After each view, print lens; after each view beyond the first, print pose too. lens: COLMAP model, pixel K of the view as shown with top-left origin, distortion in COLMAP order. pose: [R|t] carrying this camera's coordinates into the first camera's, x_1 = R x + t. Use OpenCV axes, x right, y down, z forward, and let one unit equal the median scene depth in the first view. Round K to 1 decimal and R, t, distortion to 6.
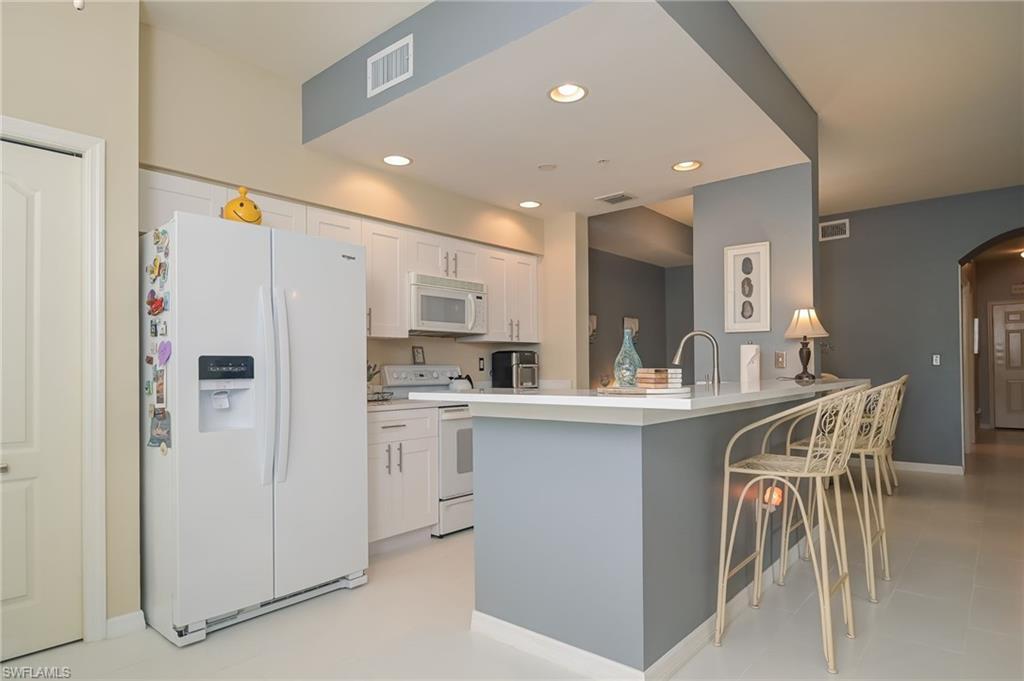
lens RADIAL K [[593.3, 0, 508.7], [0, 593.3, 364.1], [0, 0, 1]] dist [0.023610, 0.001030]
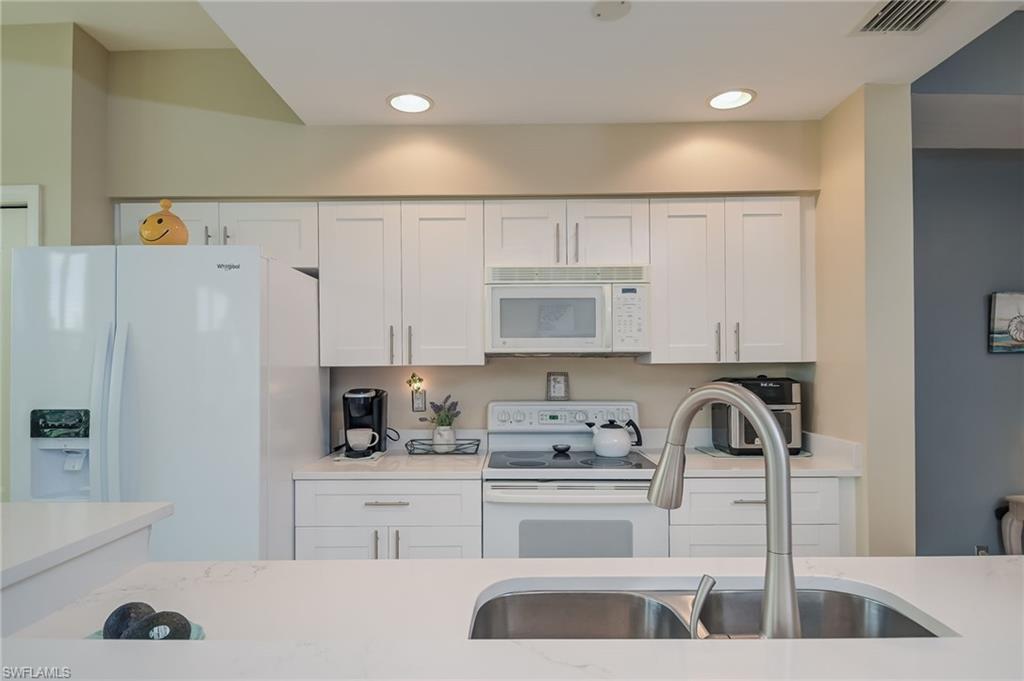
lens RADIAL K [[593.3, 0, 506.7], [0, 593.3, 356.8], [0, 0, 1]] dist [0.023610, 0.001030]
pose [[0.644214, -0.004420, -0.764833, 0.337679], [0.004436, 0.999988, -0.002042, -0.049019], [0.764833, -0.002077, 0.644226, 0.558943]]
